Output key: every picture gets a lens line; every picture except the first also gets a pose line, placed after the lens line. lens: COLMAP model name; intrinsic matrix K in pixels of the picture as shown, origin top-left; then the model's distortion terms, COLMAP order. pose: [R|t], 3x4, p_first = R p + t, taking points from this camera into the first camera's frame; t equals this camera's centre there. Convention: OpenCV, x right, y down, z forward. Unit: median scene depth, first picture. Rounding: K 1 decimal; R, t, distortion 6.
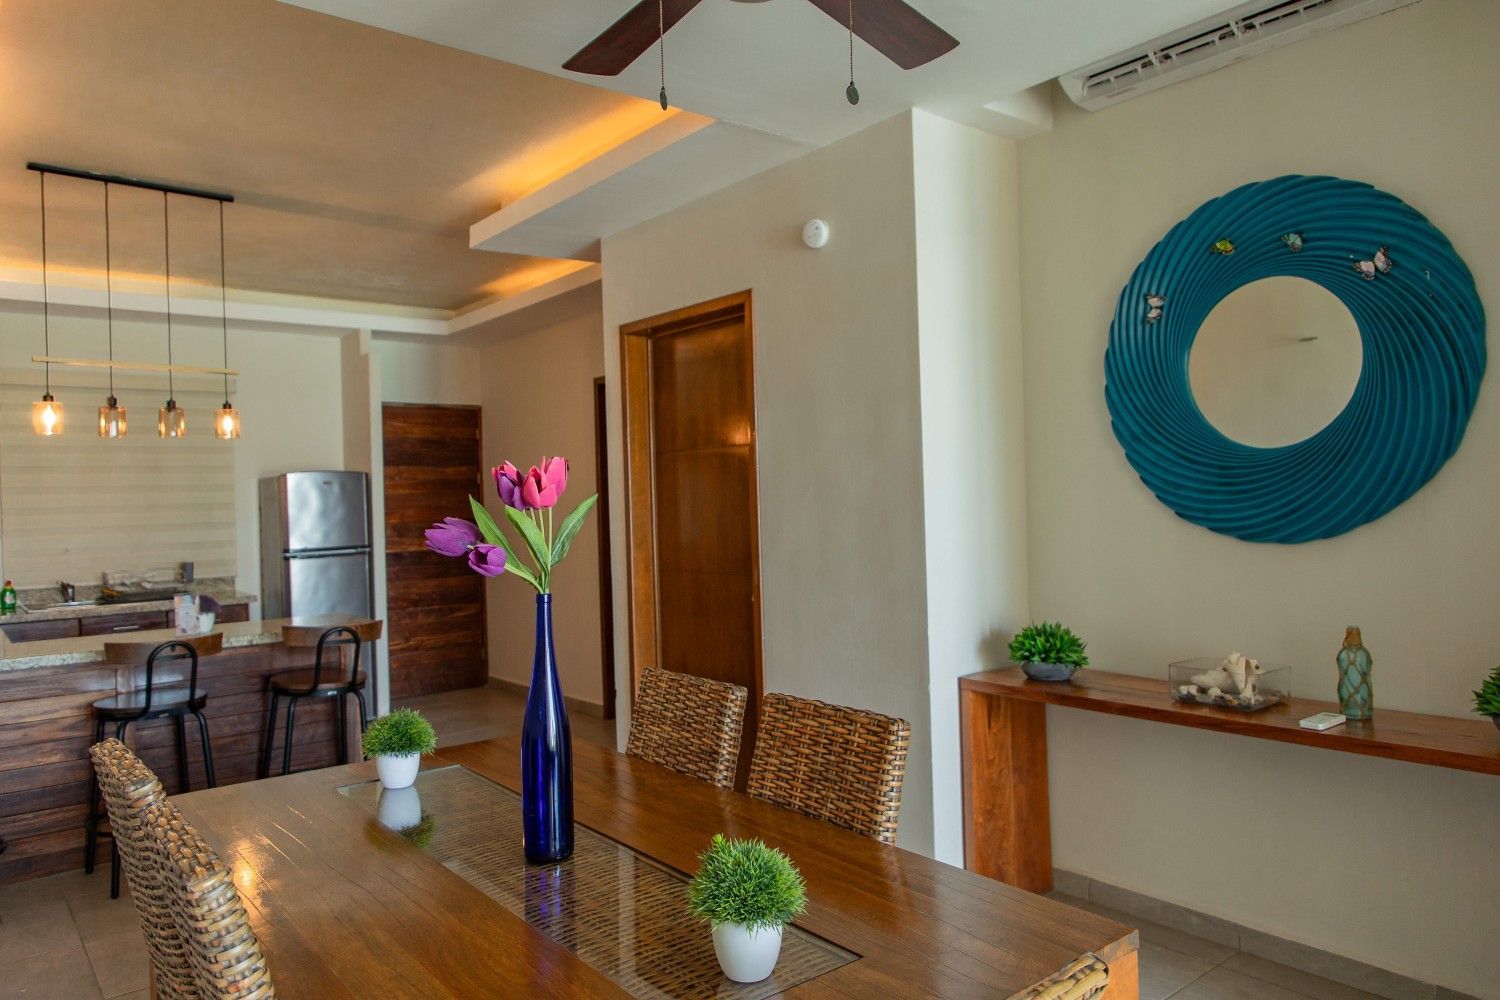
lens RADIAL K [[1032.8, 0, 748.6], [0, 1032.8, 498.4], [0, 0, 1]] dist [0.015642, -0.008679]
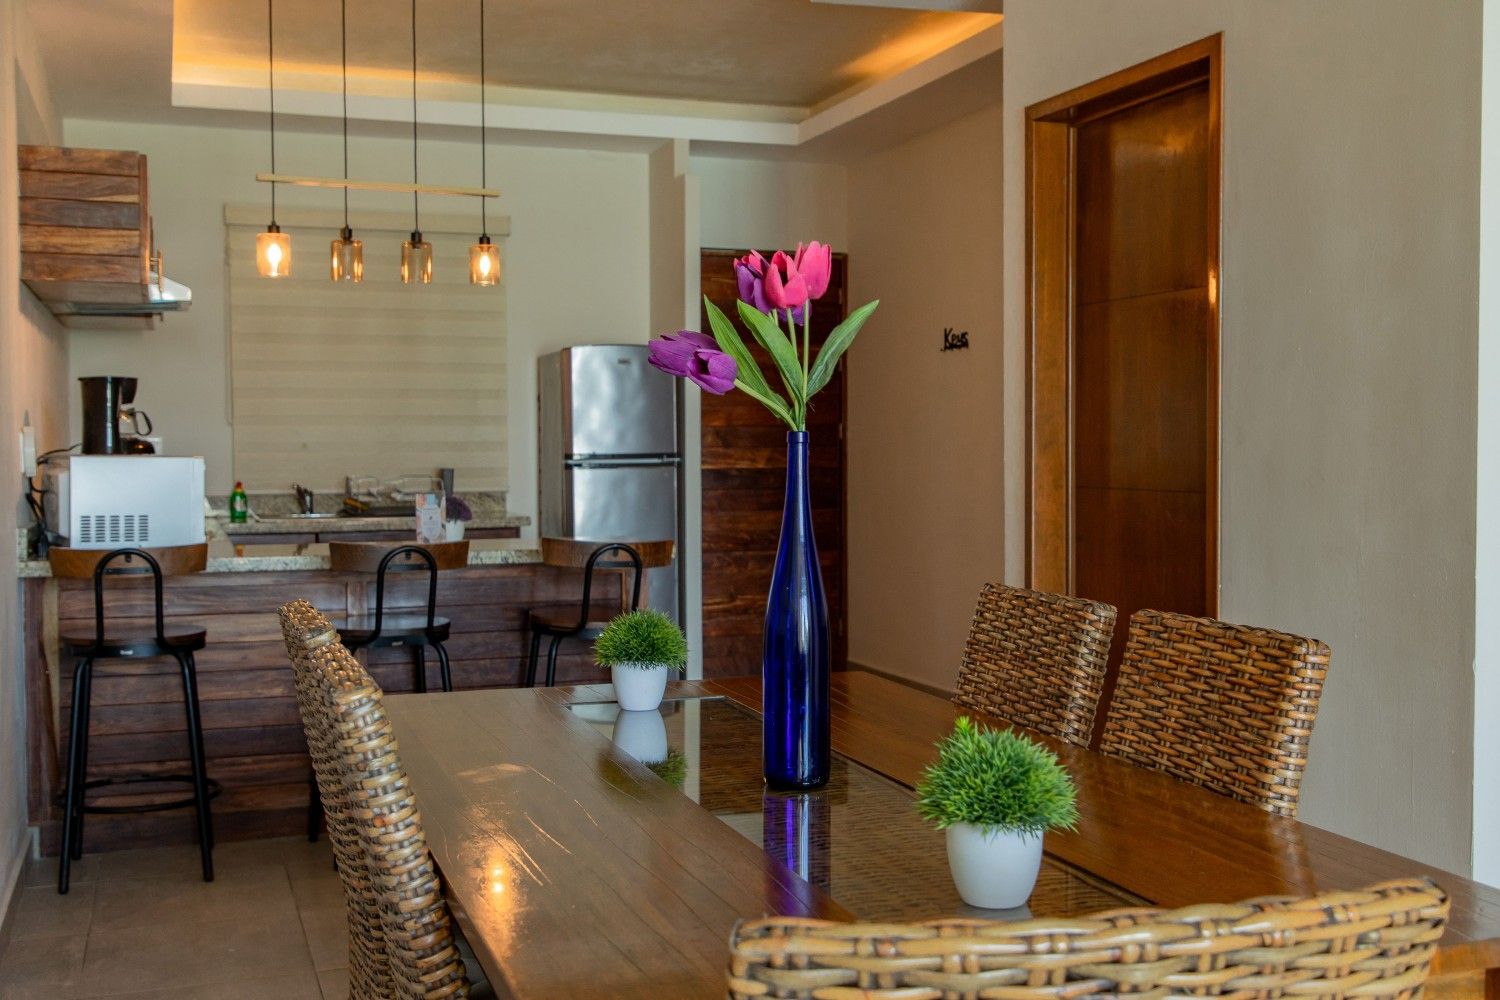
lens RADIAL K [[1666.9, 0, 750.4], [0, 1666.9, 499.8], [0, 0, 1]] dist [0.008685, 0.000000]
pose [[0.944130, 0.035829, -0.327619, 0.074644], [-0.022094, 0.998718, 0.045553, 0.040500], [0.328831, -0.035769, 0.943711, -0.062771]]
